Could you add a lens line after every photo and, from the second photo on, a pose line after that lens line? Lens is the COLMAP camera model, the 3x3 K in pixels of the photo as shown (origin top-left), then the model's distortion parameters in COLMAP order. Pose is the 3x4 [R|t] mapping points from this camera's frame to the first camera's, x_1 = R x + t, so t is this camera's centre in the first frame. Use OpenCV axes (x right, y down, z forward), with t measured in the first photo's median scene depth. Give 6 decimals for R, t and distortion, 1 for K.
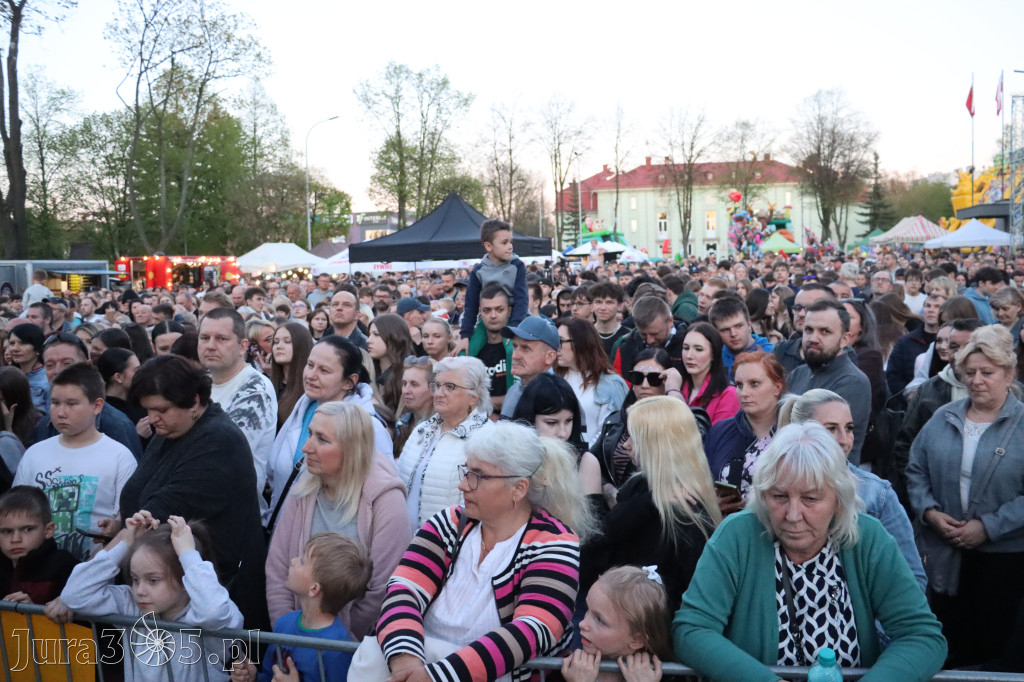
lens RADIAL K [[844.7, 0, 514.6], [0, 844.7, 344.8], [0, 0, 1]] dist [-0.187871, 0.166836]
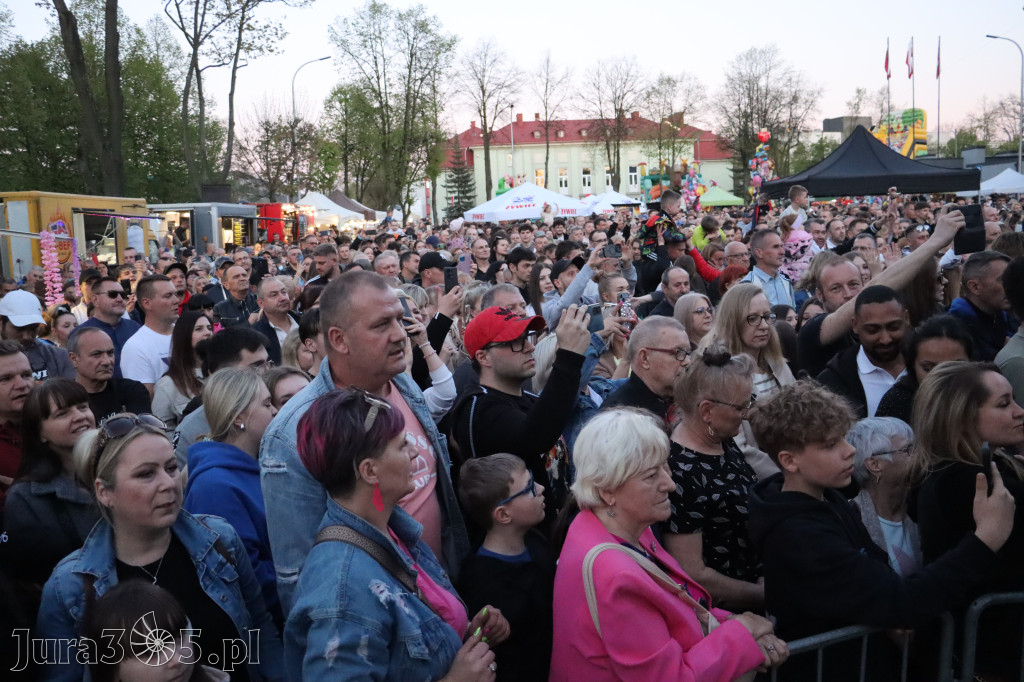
lens RADIAL K [[844.7, 0, 505.4], [0, 844.7, 337.3], [0, 0, 1]] dist [-0.177582, 0.147121]
pose [[0.968978, -0.046143, 0.242802, -0.185017], [0.037629, 0.998507, 0.039586, 0.002652], [-0.244266, -0.029222, 0.969268, 0.046143]]
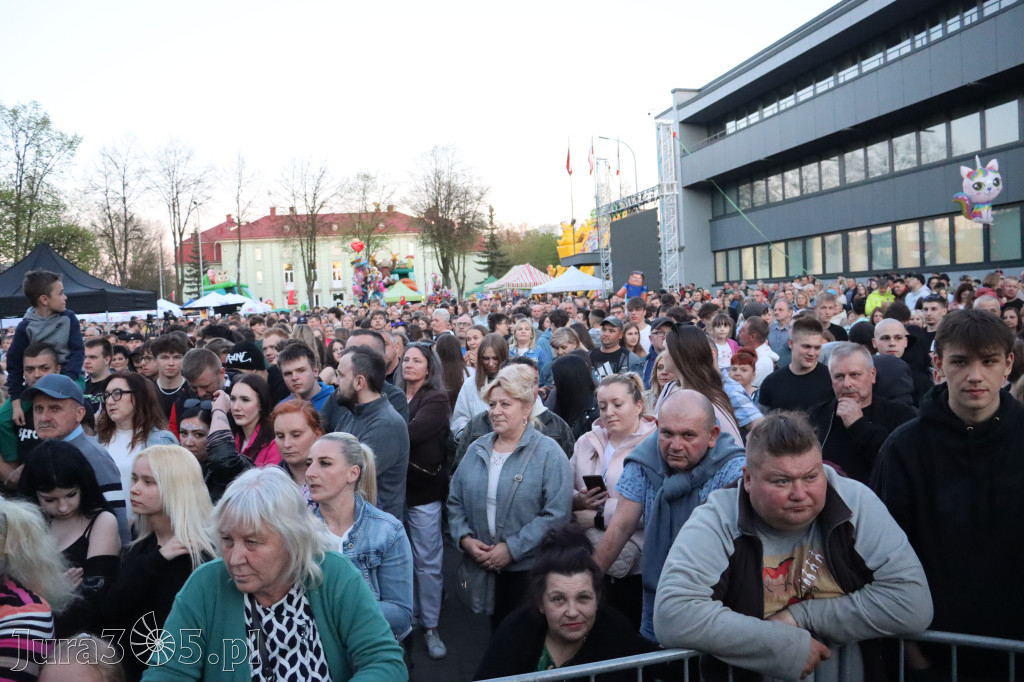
lens RADIAL K [[843.7, 0, 511.3], [0, 843.7, 347.8], [0, 0, 1]] dist [-0.184441, 0.158827]
pose [[0.908912, -0.033838, 0.415612, 0.005805], [0.057126, 0.997409, -0.043724, 0.000291], [-0.413056, 0.063483, 0.908490, -0.001584]]
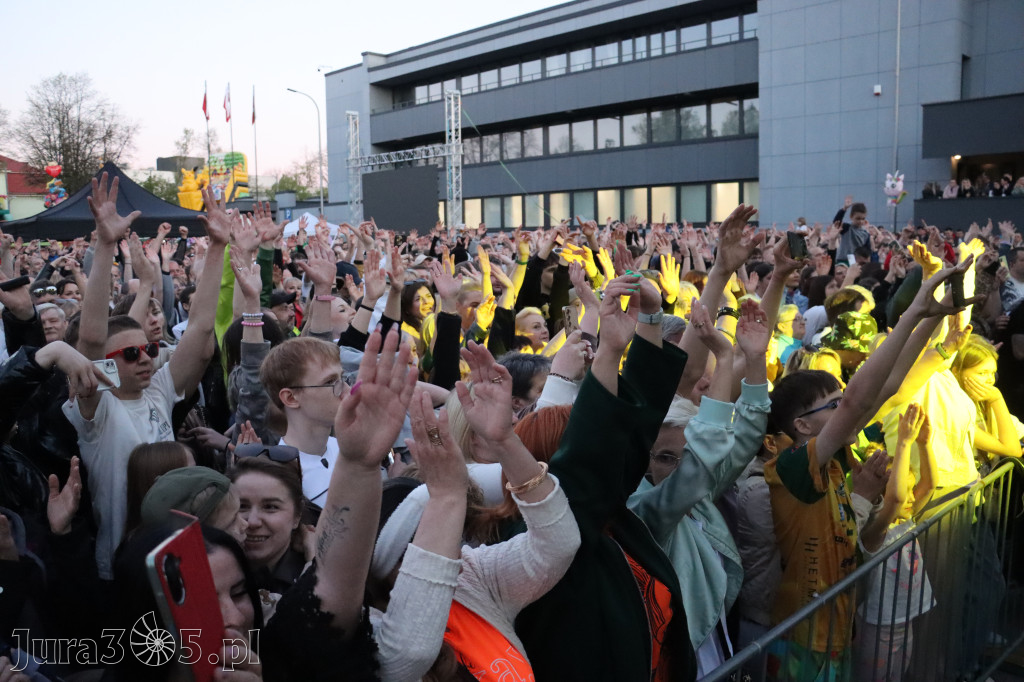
lens RADIAL K [[843.7, 0, 511.3], [0, 843.7, 347.8], [0, 0, 1]] dist [-0.184441, 0.158827]
pose [[0.534149, -0.085748, 0.841031, -0.148580], [0.078677, 0.995567, 0.051535, 0.000104], [-0.841722, 0.038642, 0.538527, 0.052551]]
